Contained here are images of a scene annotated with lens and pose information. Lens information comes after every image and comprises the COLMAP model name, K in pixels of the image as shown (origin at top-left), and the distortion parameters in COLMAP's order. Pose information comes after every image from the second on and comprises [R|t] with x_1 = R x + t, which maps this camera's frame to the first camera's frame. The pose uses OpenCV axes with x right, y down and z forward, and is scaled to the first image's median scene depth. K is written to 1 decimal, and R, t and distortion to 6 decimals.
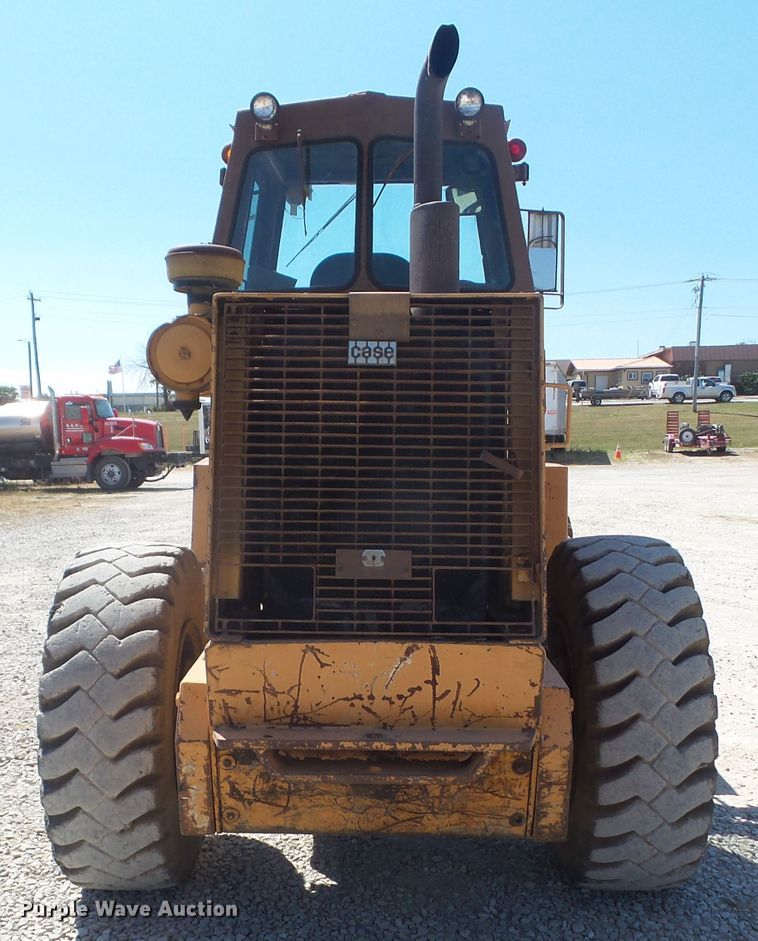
lens RADIAL K [[1108.3, 0, 378.4], [0, 1108.3, 573.5], [0, 0, 1]] dist [-0.010525, 0.006349]
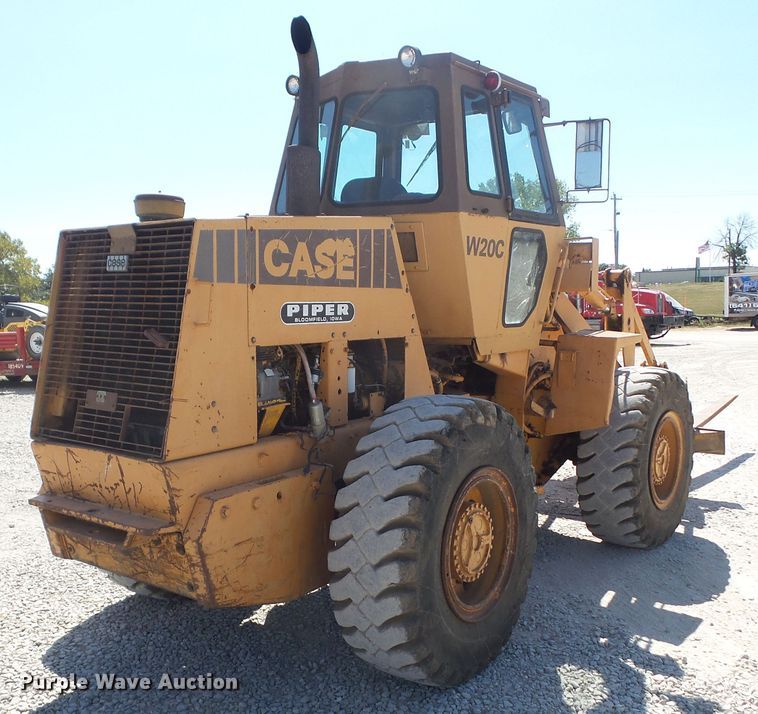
lens RADIAL K [[843.8, 0, 379.5], [0, 843.8, 409.0], [0, 0, 1]] dist [0.009109, 0.018275]
pose [[0.798330, 0.072724, -0.597813, 0.997028], [-0.070278, 0.997150, 0.027453, -0.055363], [0.598106, 0.020096, 0.801165, 0.283302]]
